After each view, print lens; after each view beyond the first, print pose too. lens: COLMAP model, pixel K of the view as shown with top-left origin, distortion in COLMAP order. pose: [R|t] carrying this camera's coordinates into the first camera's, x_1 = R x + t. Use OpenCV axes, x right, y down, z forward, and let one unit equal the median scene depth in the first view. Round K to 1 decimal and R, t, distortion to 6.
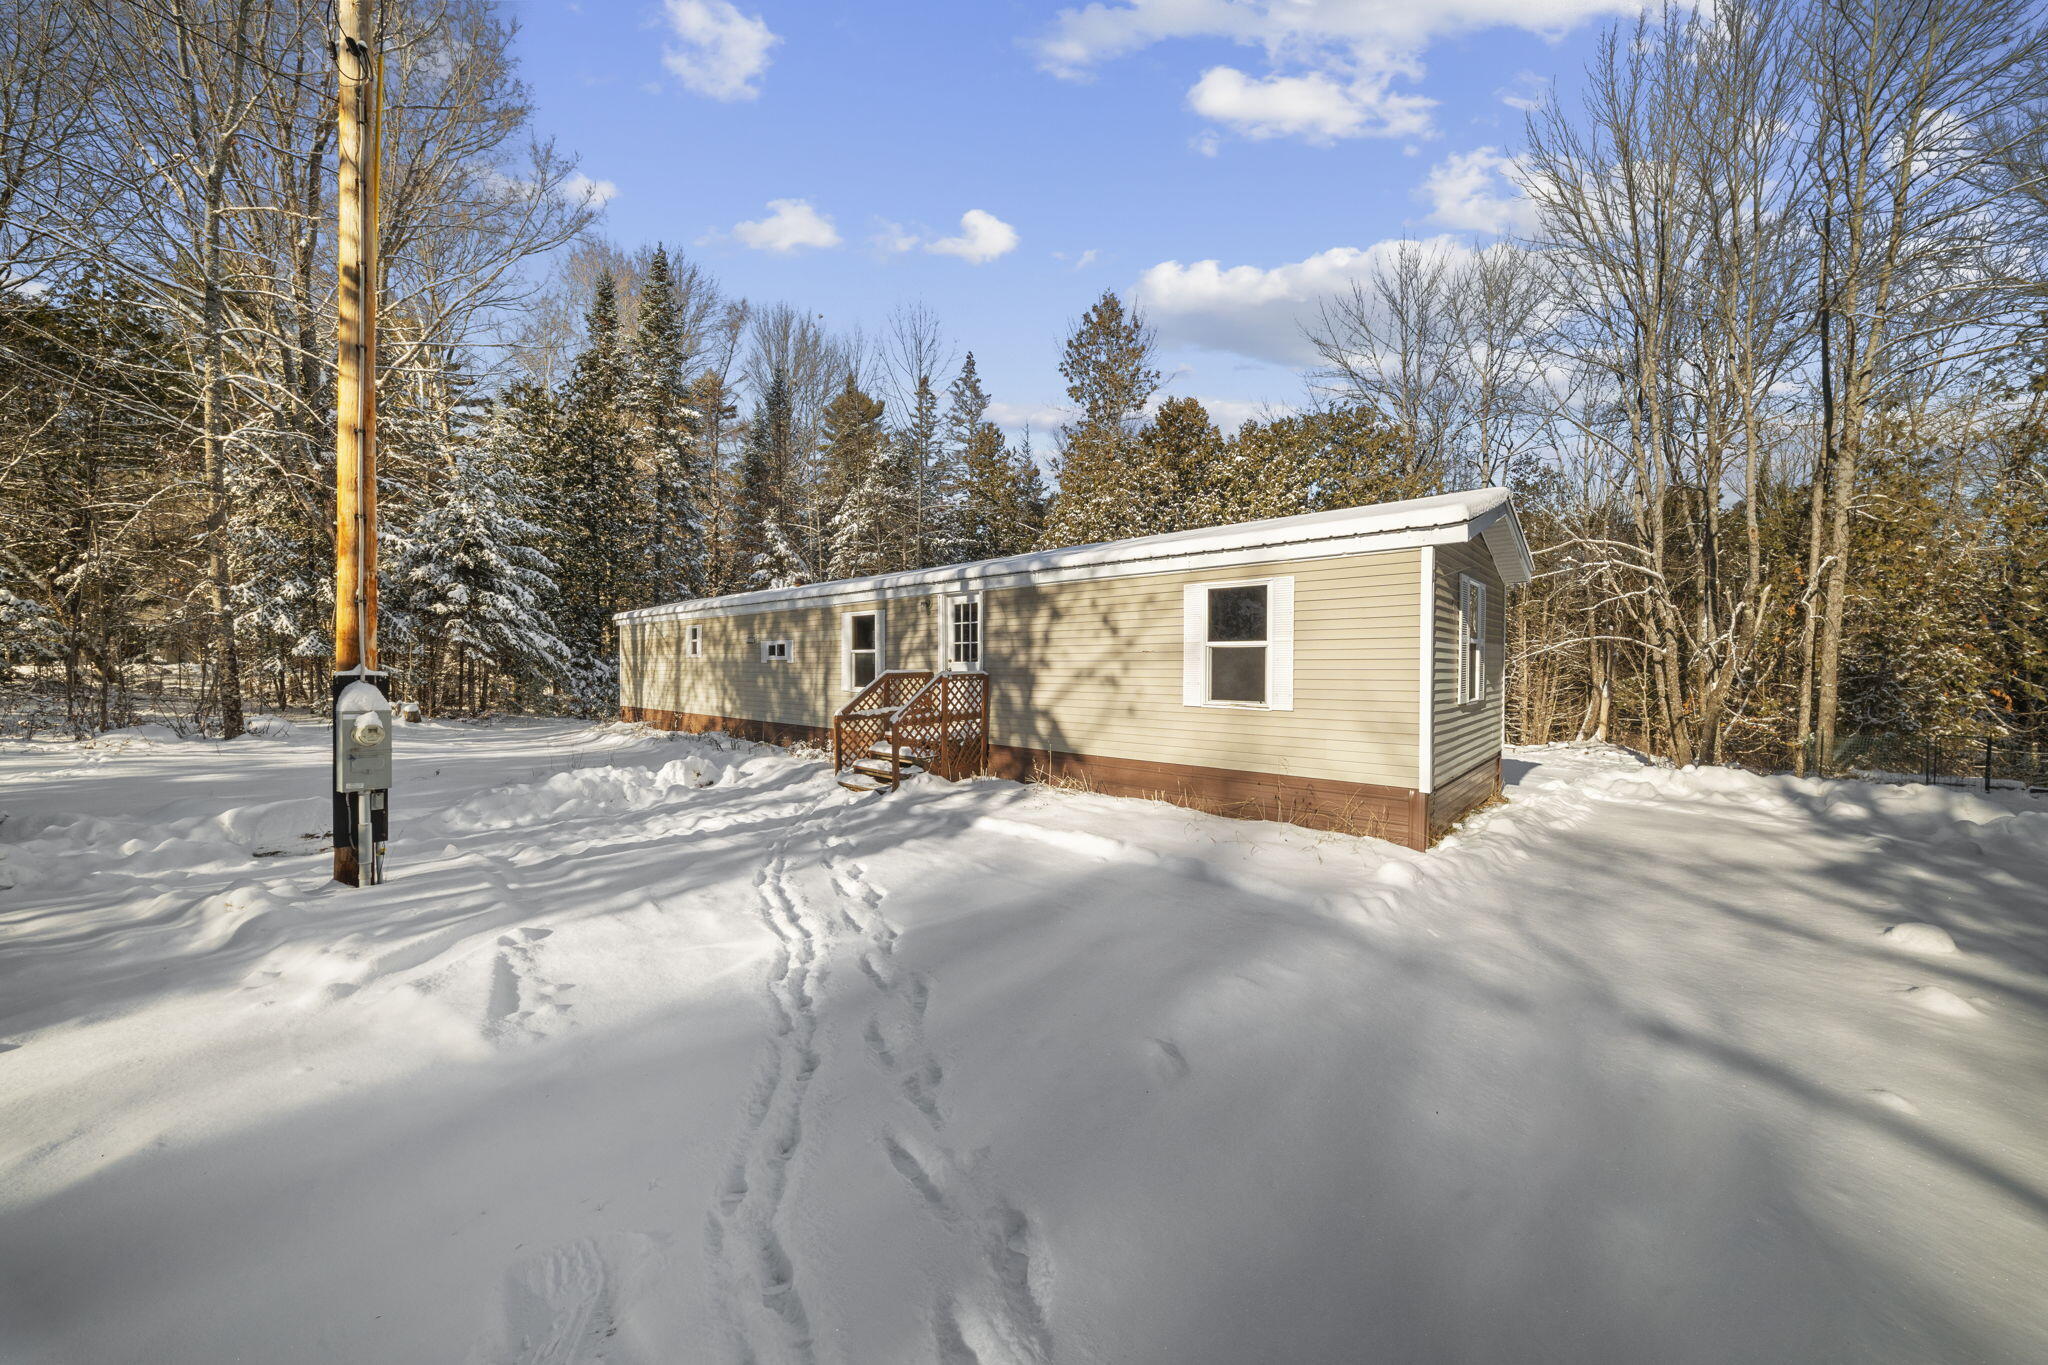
lens RADIAL K [[711.7, 0, 1019.7], [0, 711.7, 675.4], [0, 0, 1]] dist [0.012682, -0.009950]
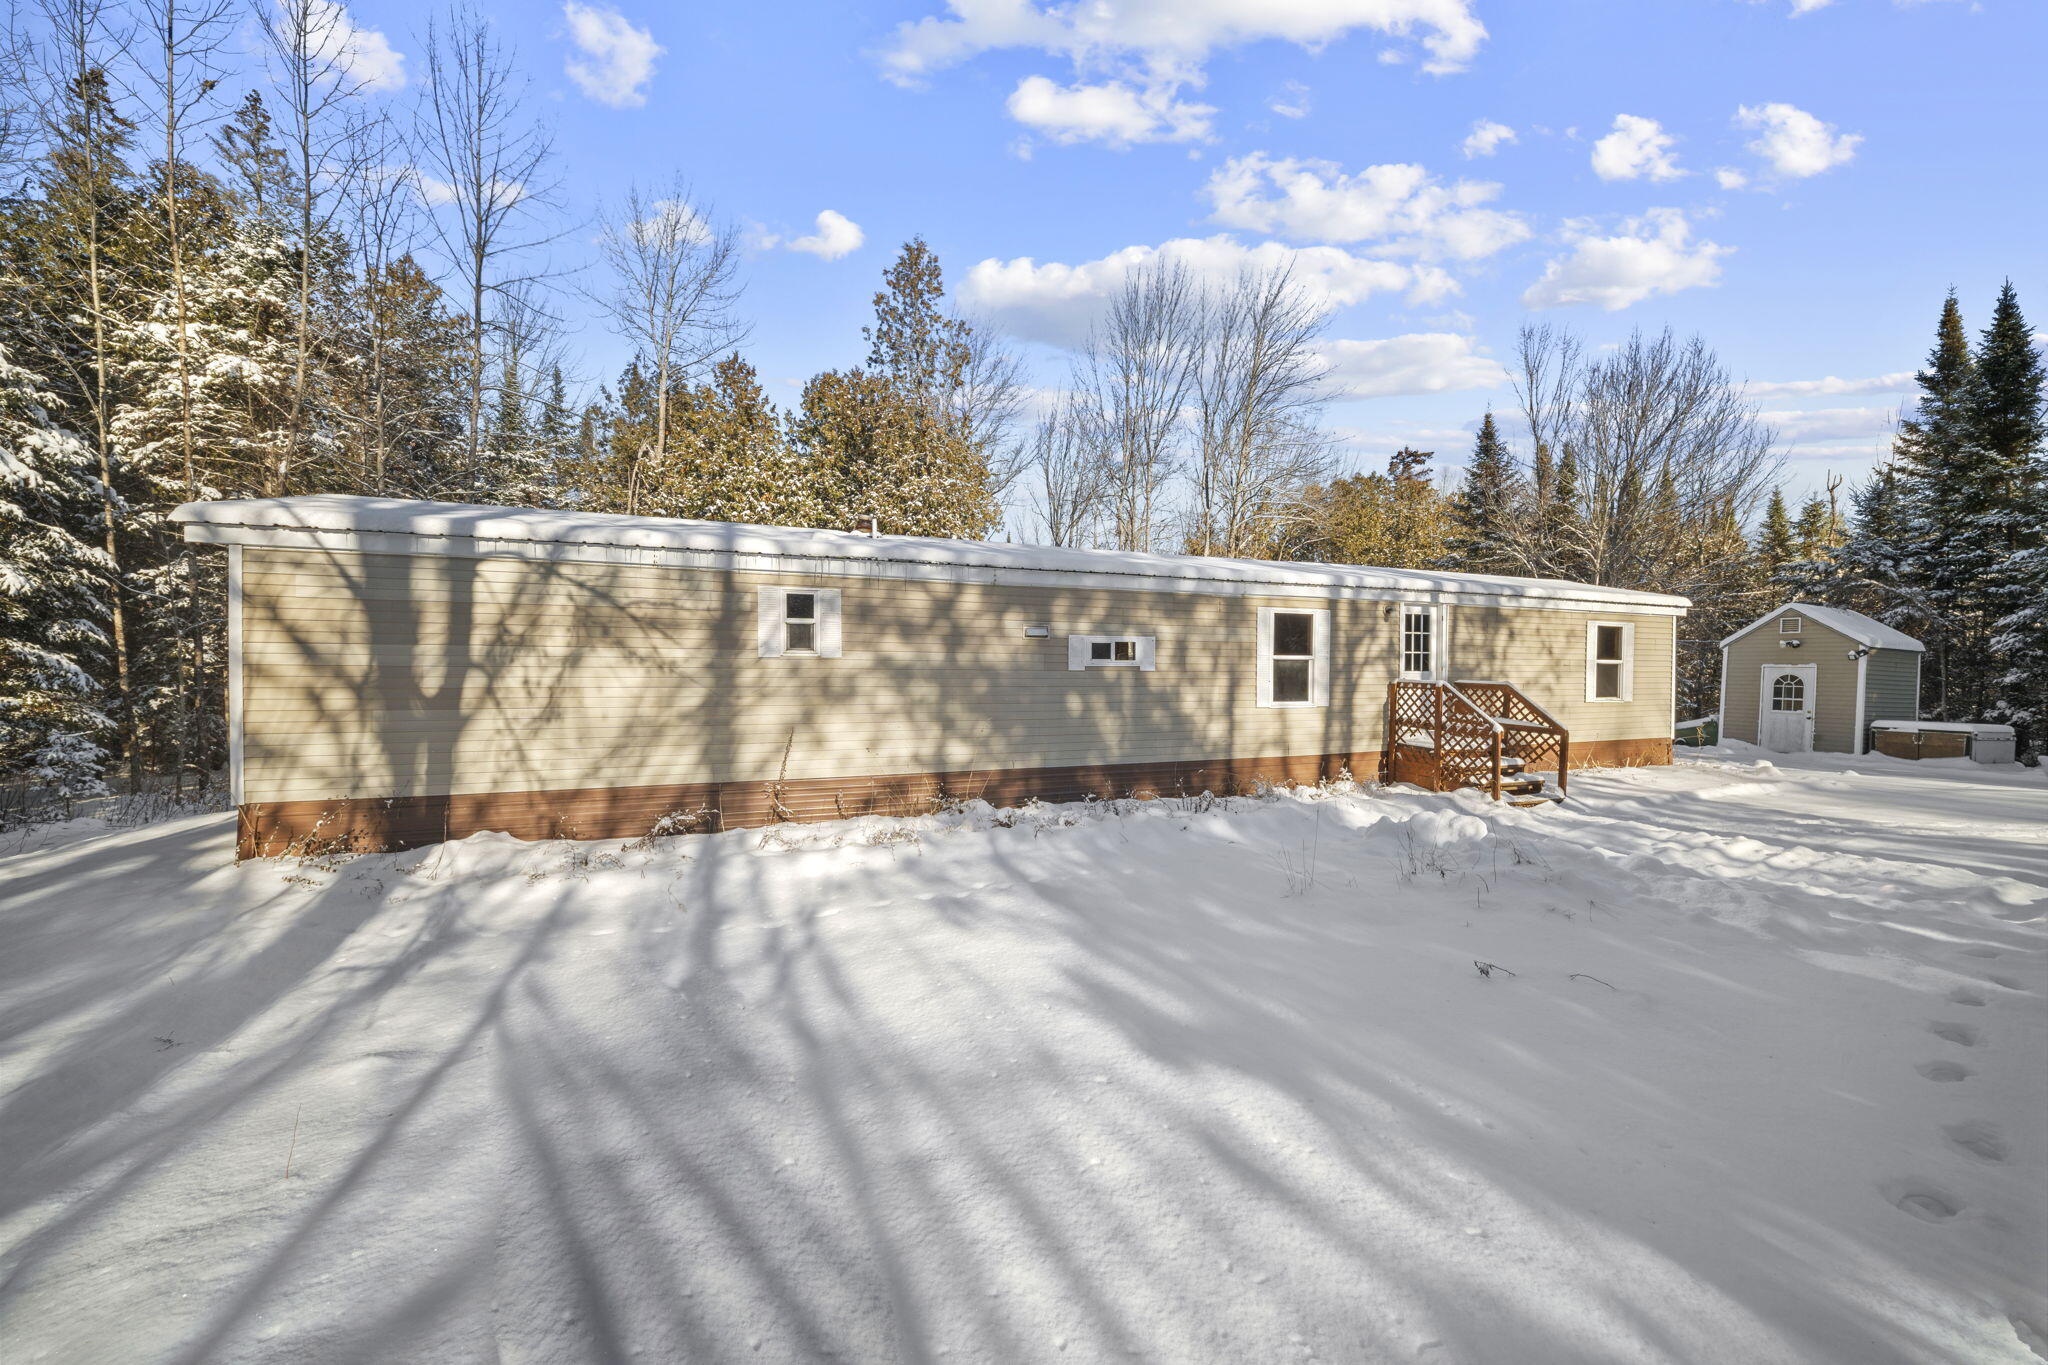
lens RADIAL K [[711.7, 0, 1019.7], [0, 711.7, 675.4], [0, 0, 1]] dist [0.012682, -0.009950]
pose [[0.464386, -0.011491, 0.885558, -1.163722], [0.006590, 0.999933, 0.009519, -0.025464], [-0.885608, 0.001415, 0.464431, 0.965732]]
